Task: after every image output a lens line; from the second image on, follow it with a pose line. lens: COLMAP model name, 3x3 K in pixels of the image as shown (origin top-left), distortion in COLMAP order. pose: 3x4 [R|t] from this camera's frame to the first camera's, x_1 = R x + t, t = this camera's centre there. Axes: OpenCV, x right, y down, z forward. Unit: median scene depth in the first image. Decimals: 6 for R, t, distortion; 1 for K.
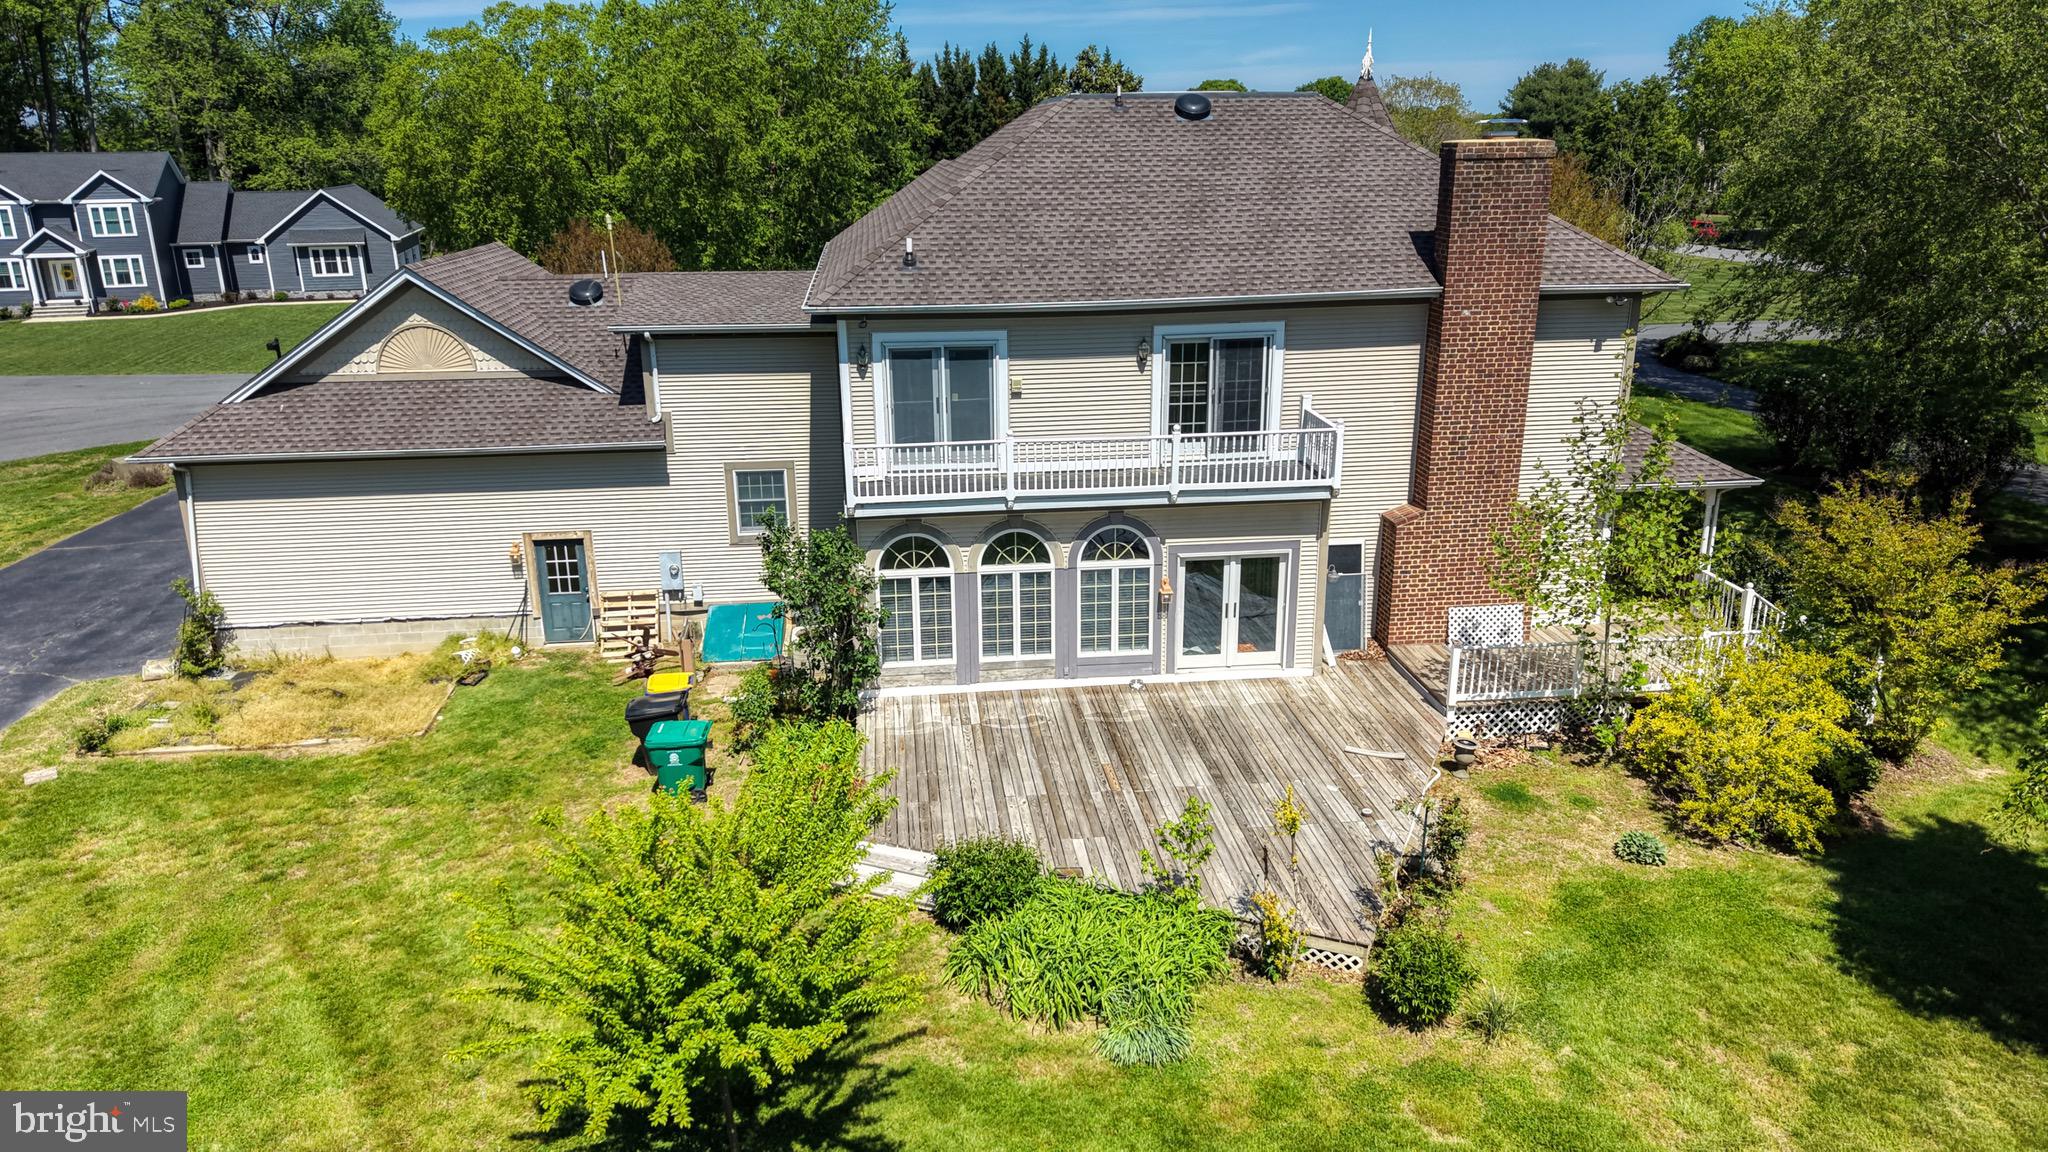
lens RADIAL K [[1364.9, 0, 1013.0], [0, 1364.9, 576.6], [0, 0, 1]] dist [0.040480, -0.040441]
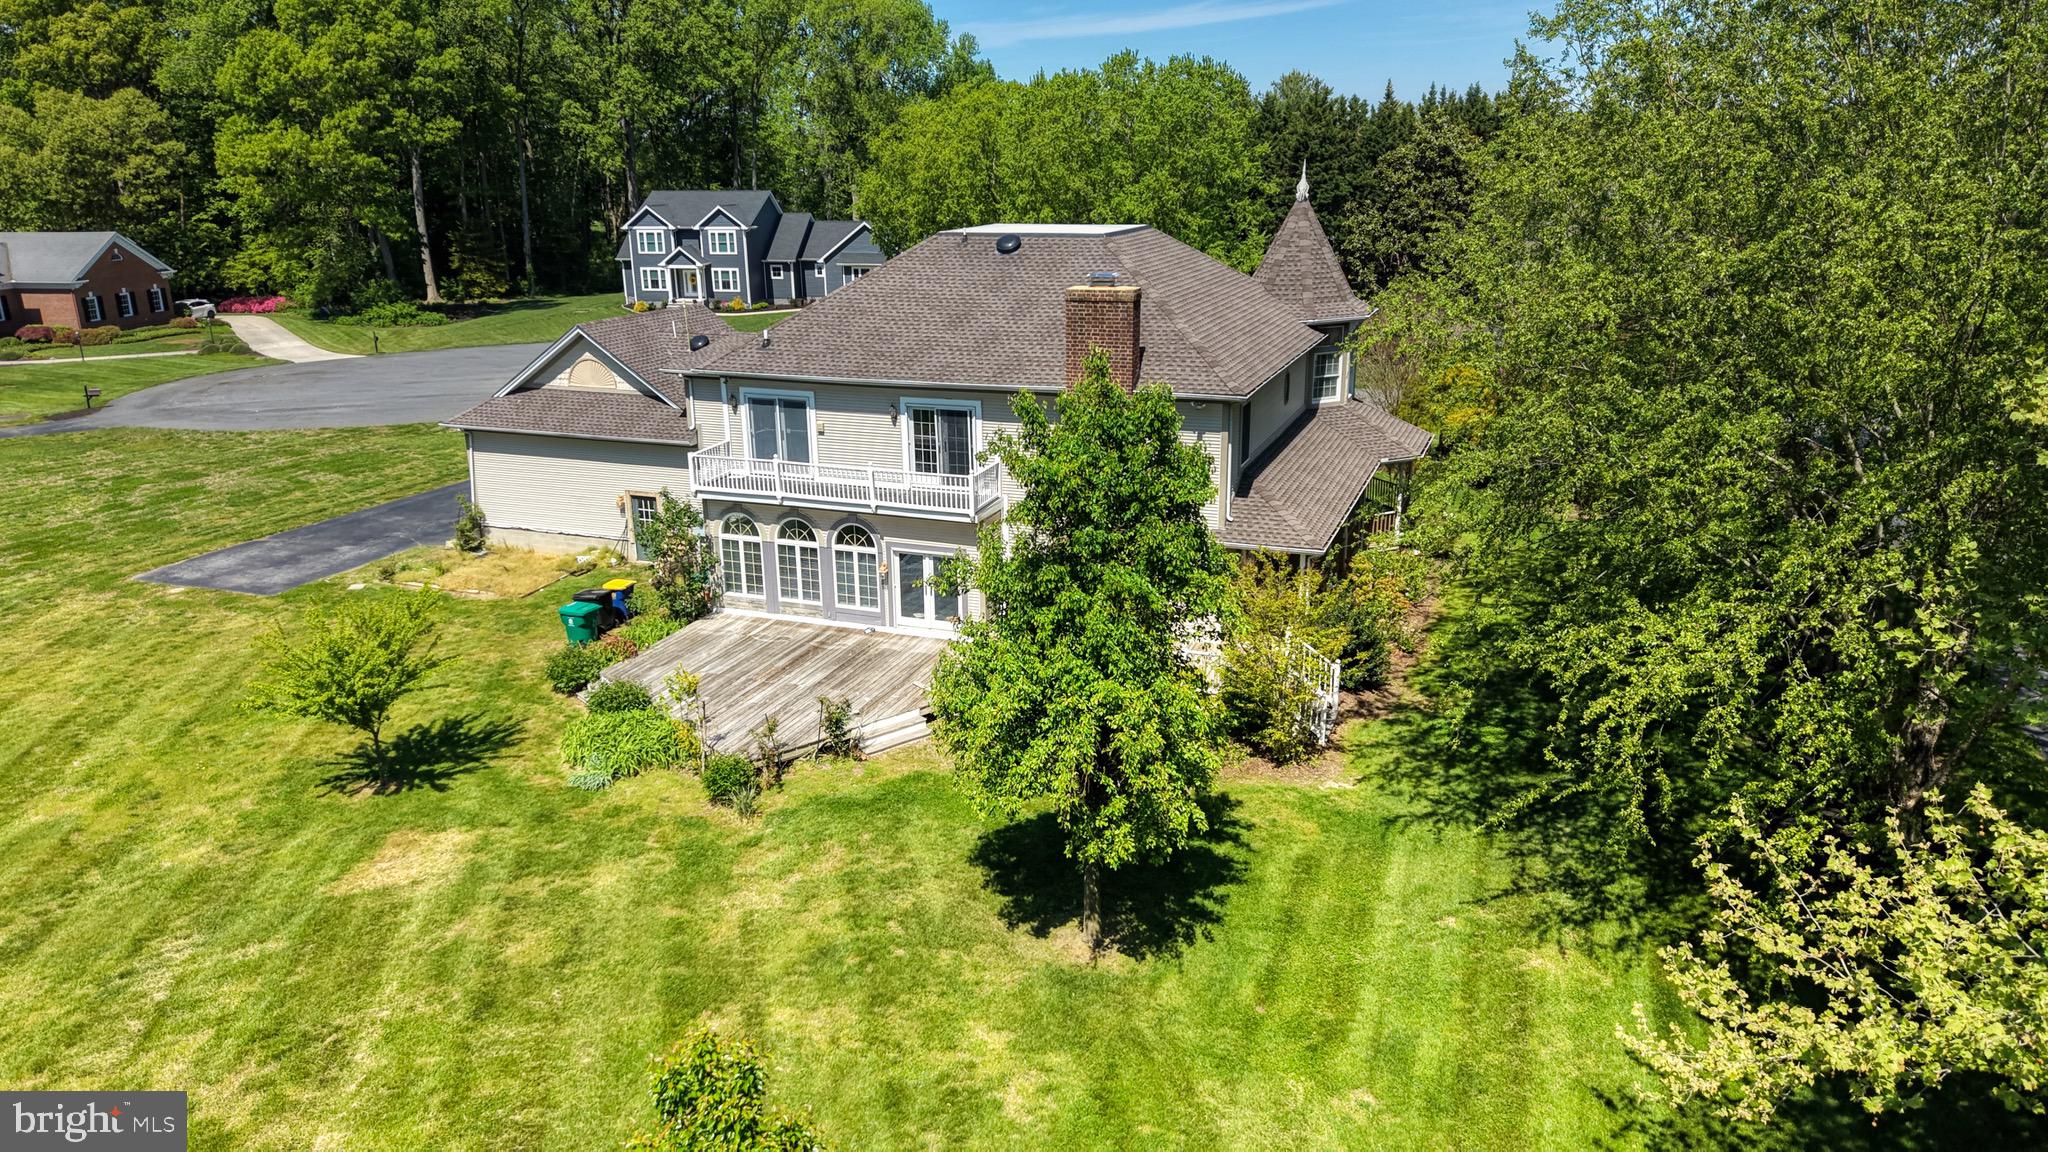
lens RADIAL K [[1364.9, 0, 1032.1], [0, 1364.9, 575.1], [0, 0, 1]] dist [0.040480, -0.040441]
pose [[0.893266, 0.134467, -0.428945, 0.893401], [-0.135211, 0.990395, 0.028901, -0.050069], [0.428711, 0.032182, 0.902868, -0.291941]]
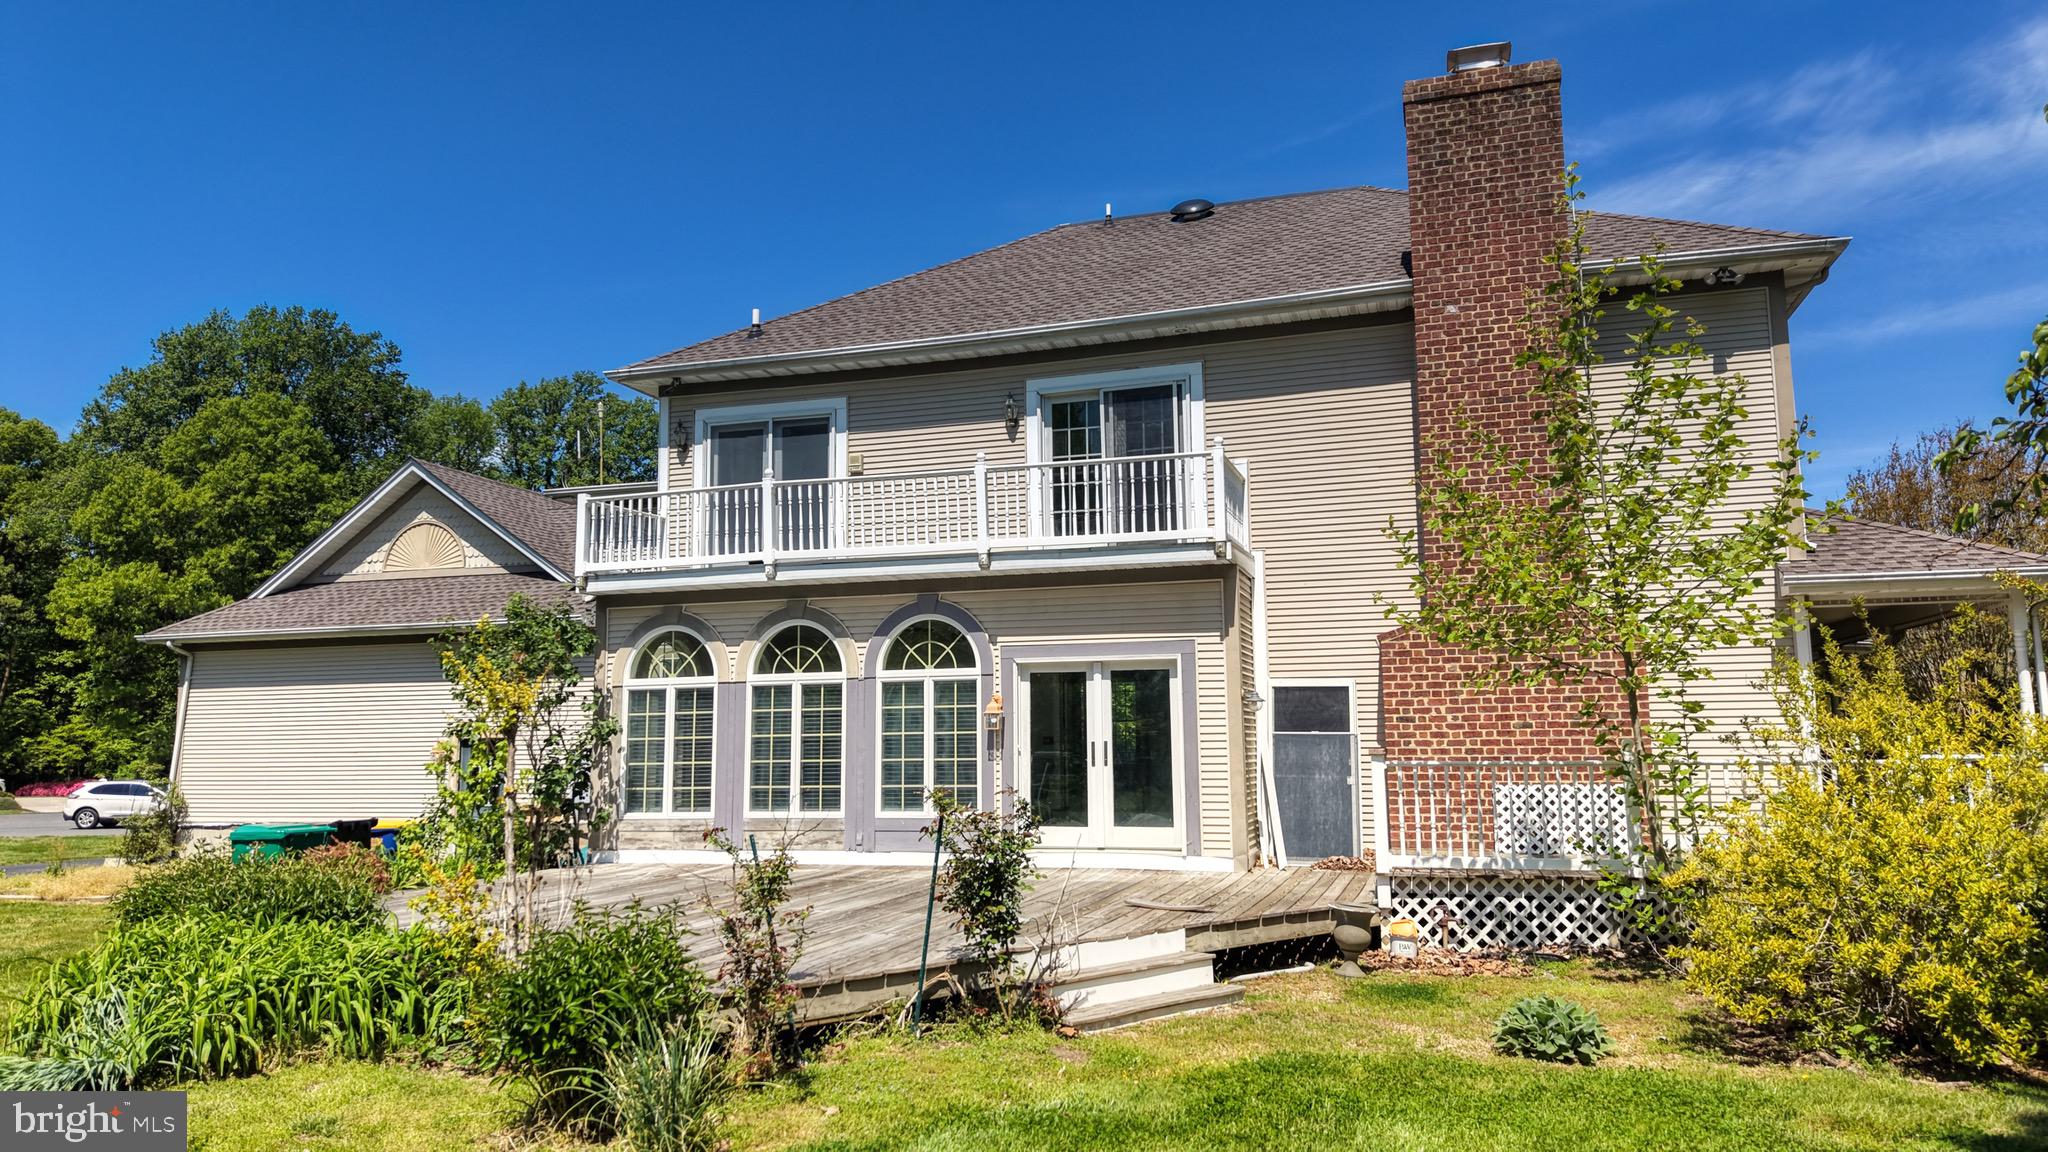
lens RADIAL K [[1364.9, 0, 1021.7], [0, 1364.9, 577.3], [0, 0, 1]] dist [0.040480, -0.040441]
pose [[0.917742, -0.045998, -0.394504, 0.385281], [-0.121468, 0.913175, -0.389047, 0.204865], [0.378146, 0.404965, 0.832472, 0.409901]]
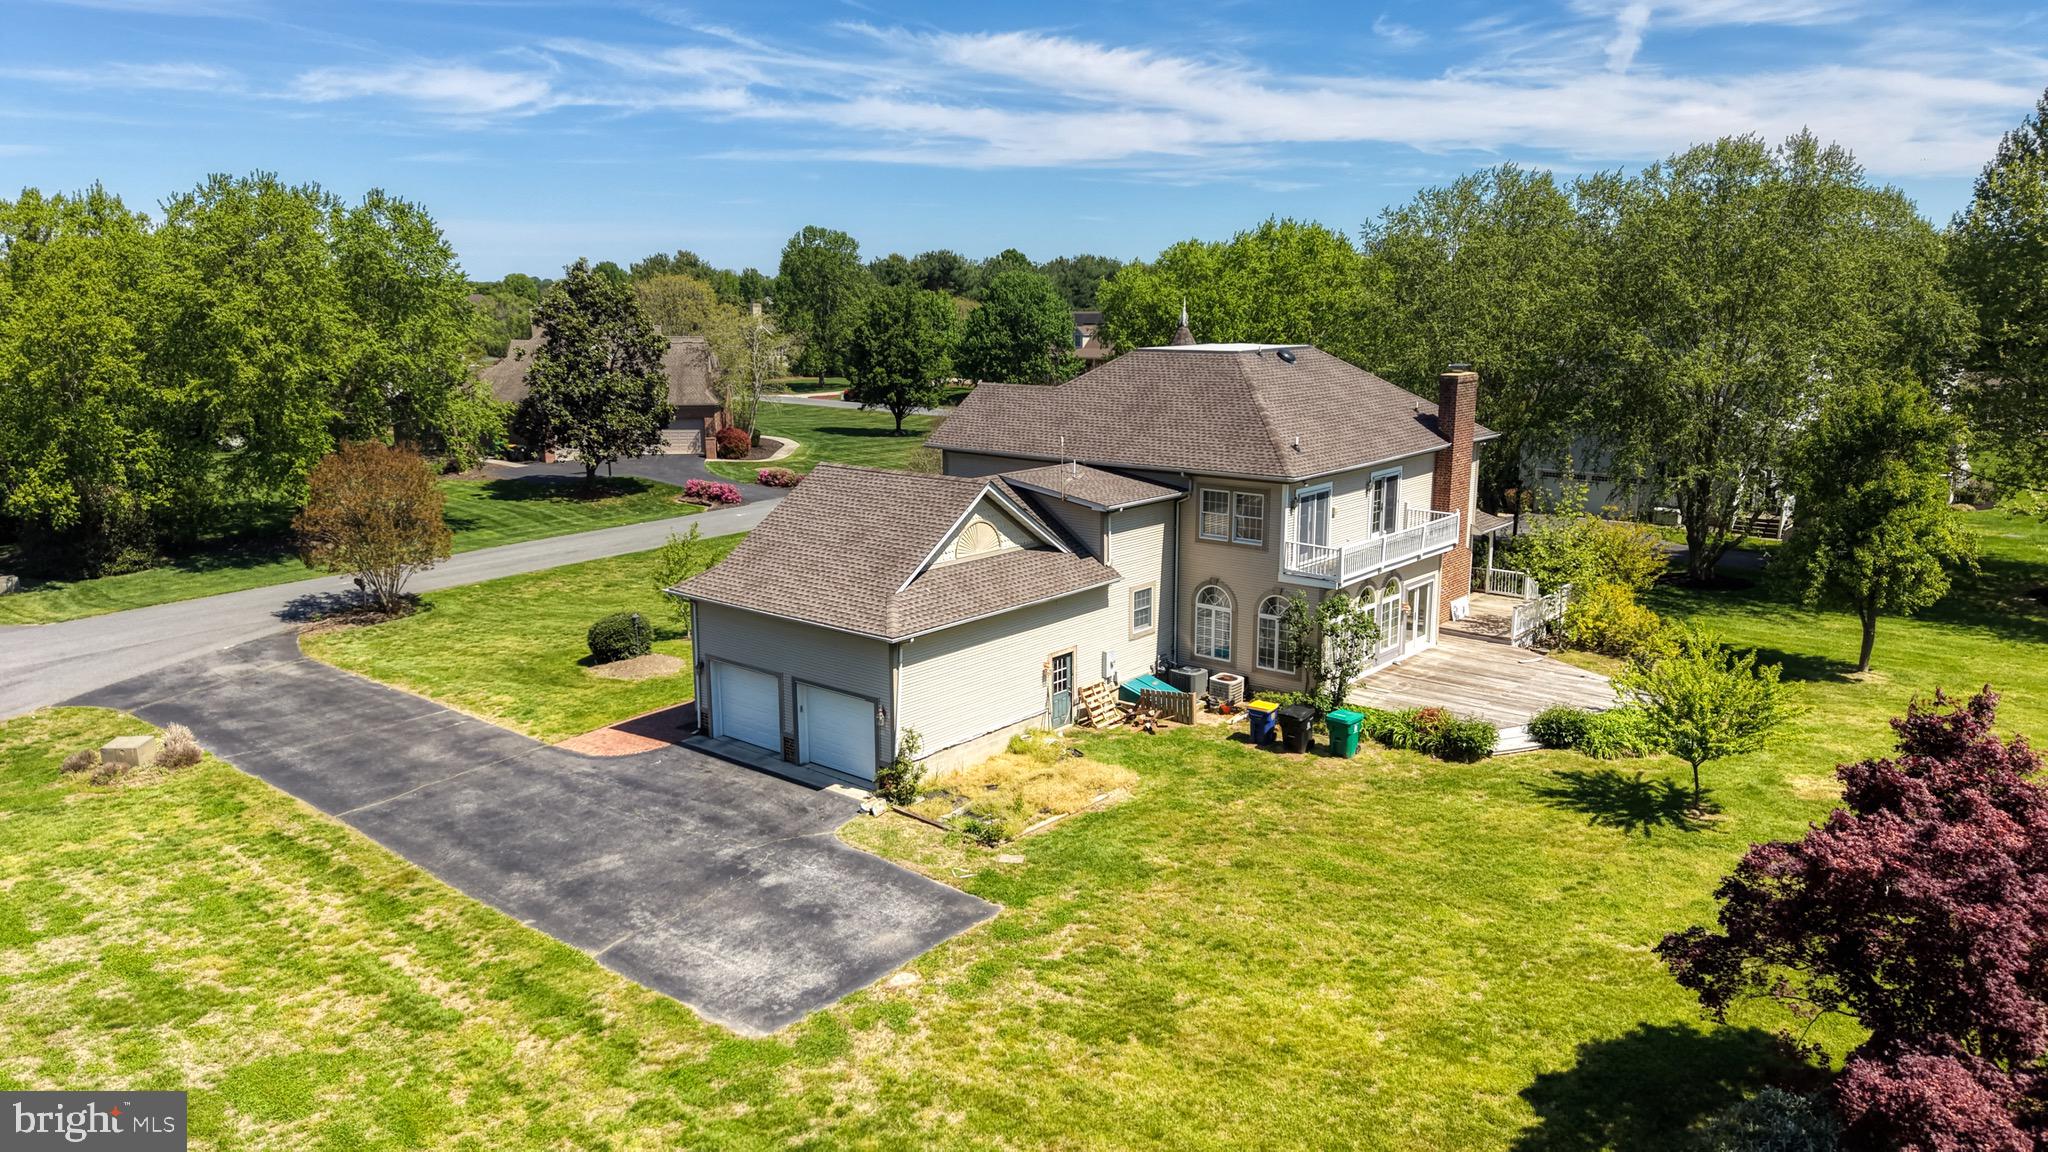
lens RADIAL K [[1364.9, 0, 1018.9], [0, 1364.9, 562.1], [0, 0, 1]] dist [0.040480, -0.040441]
pose [[0.723158, -0.125418, 0.679201, -1.532343], [0.206083, 0.977762, -0.038872, -0.087685], [-0.659221, 0.168083, 0.732923, -0.051185]]
